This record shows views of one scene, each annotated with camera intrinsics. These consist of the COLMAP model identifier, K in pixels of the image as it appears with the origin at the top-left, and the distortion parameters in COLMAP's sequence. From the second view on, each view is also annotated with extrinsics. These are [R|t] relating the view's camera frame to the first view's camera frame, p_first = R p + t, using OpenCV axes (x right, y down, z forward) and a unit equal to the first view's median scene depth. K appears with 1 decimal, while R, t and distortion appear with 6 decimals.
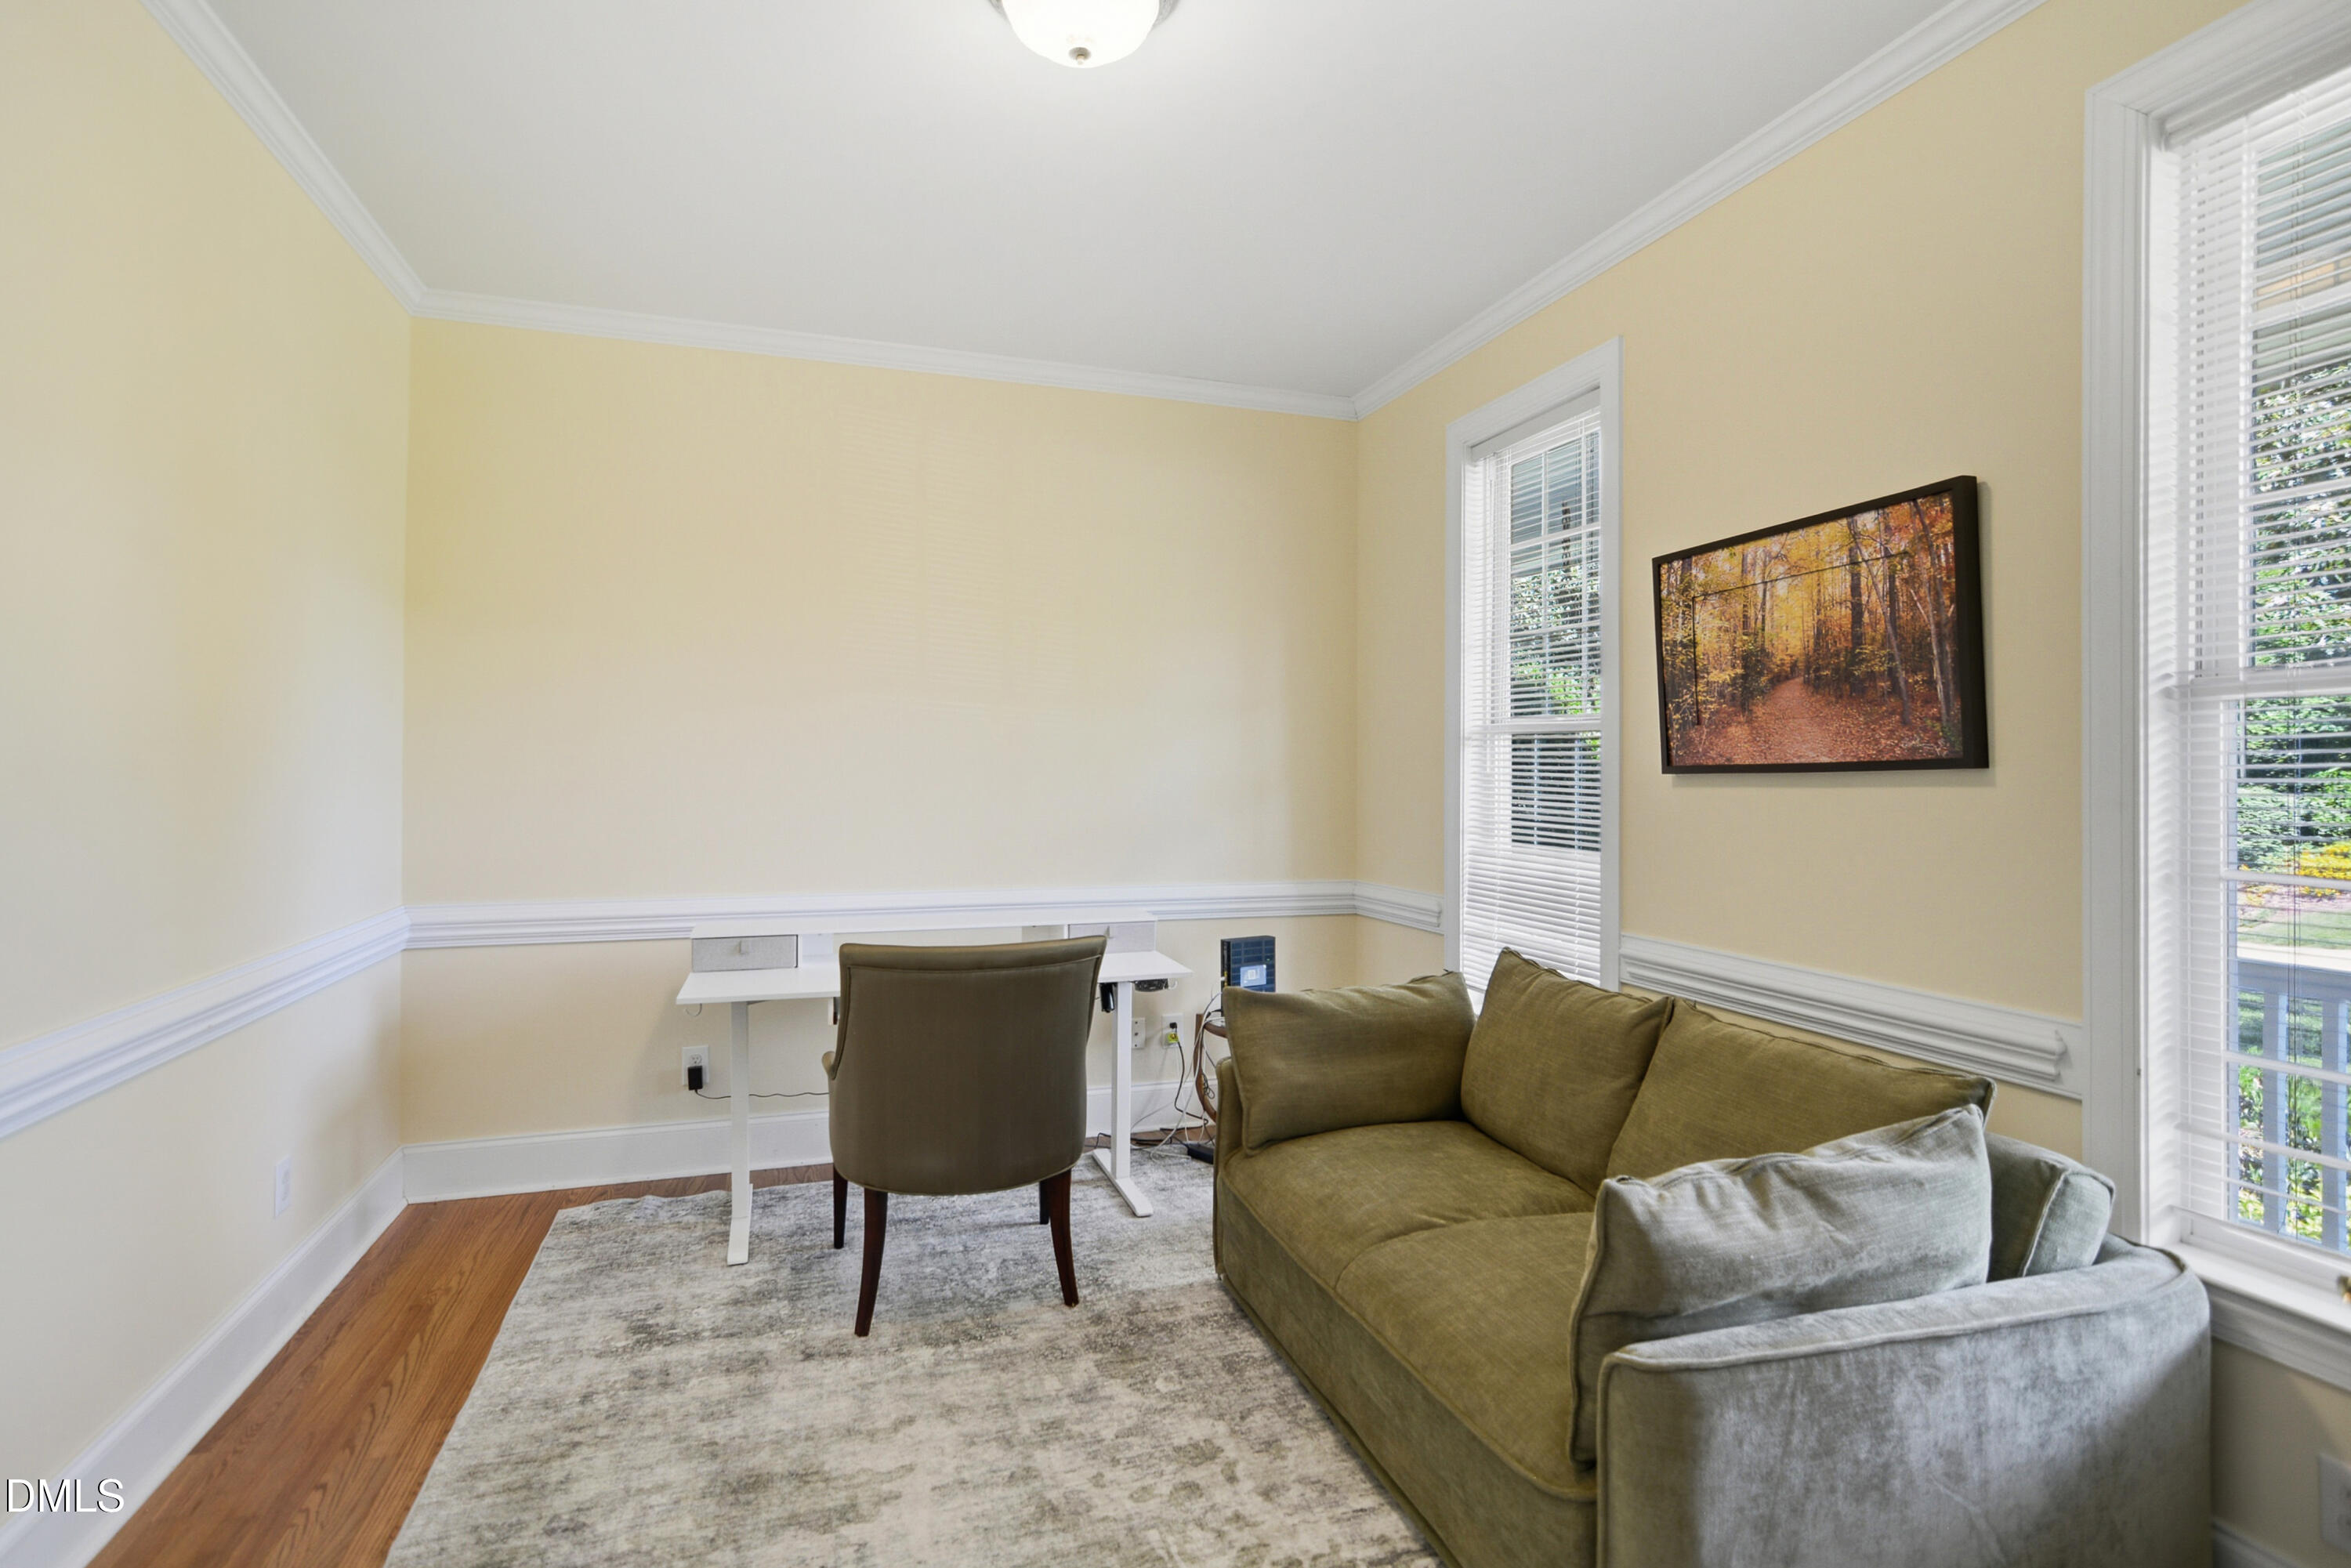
lens RADIAL K [[1181.2, 0, 1198.3], [0, 1181.2, 773.0], [0, 0, 1]] dist [-0.001712, 0.005352]
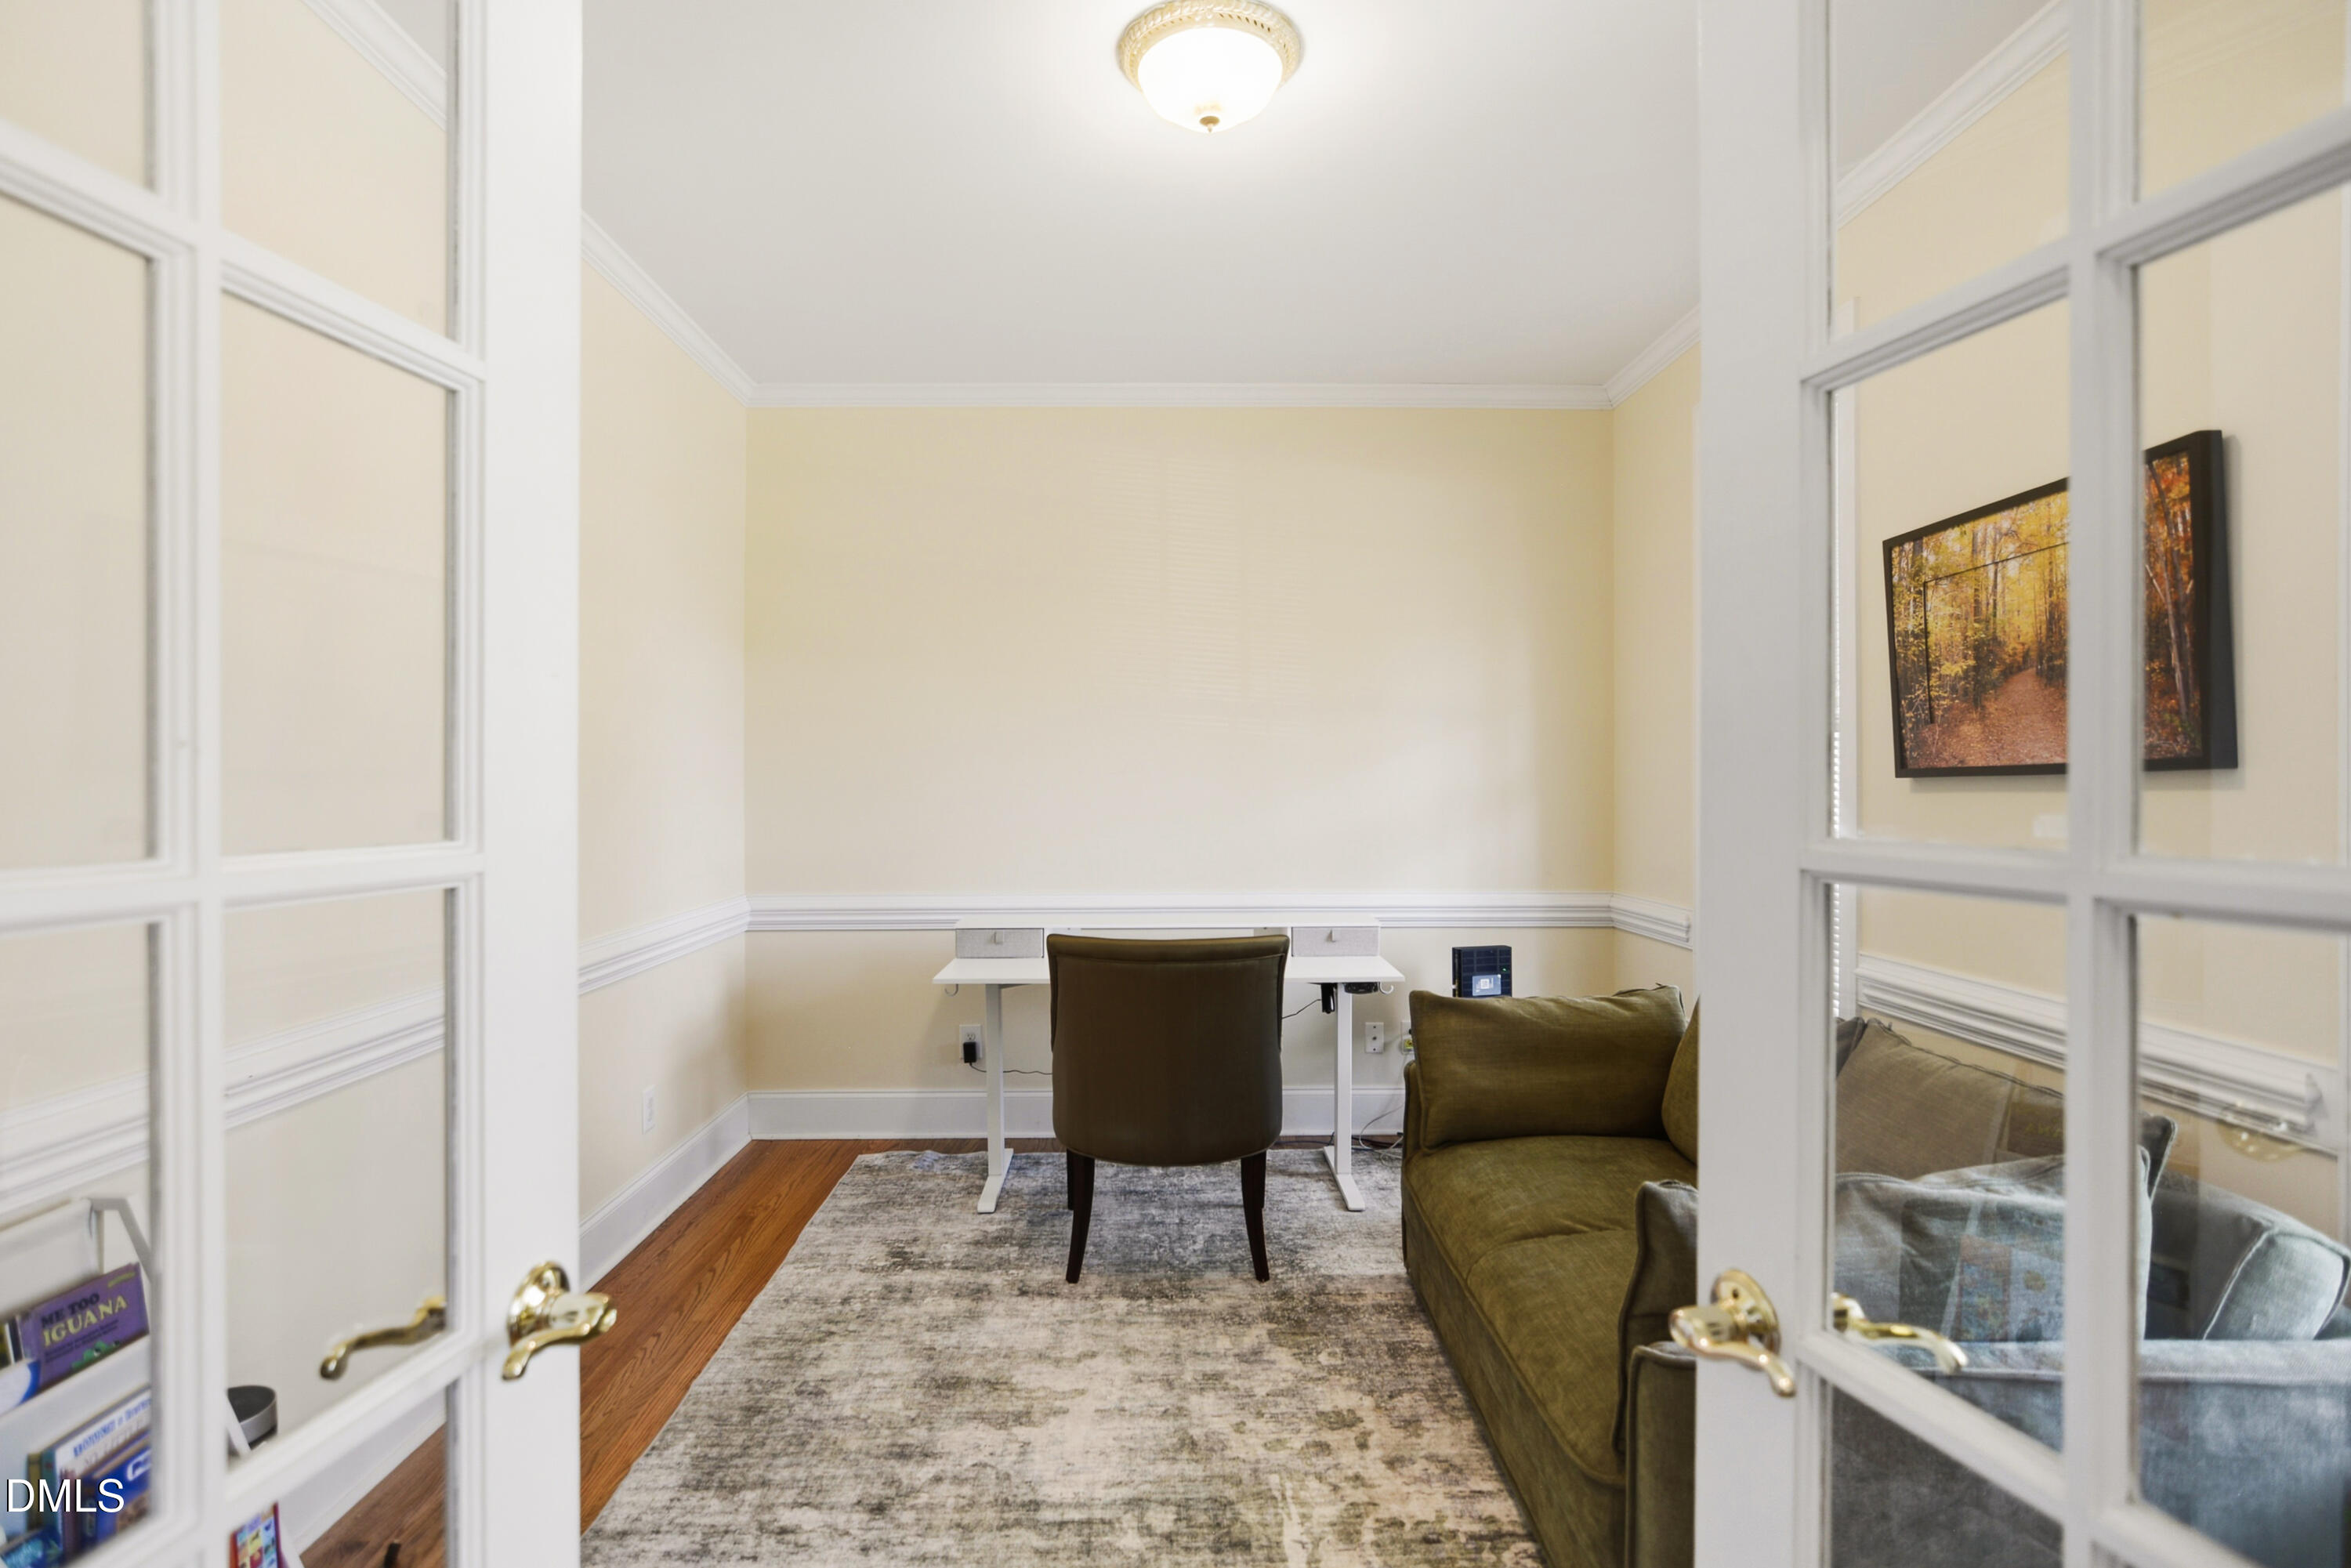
lens RADIAL K [[1181.2, 0, 1140.2], [0, 1181.2, 796.7], [0, 0, 1]] dist [-0.001712, 0.005352]
pose [[0.952168, -0.004220, -0.305545, 0.144378], [0.007948, 0.999908, 0.010959, 0.000907], [0.305470, -0.012863, 0.952115, -0.056557]]
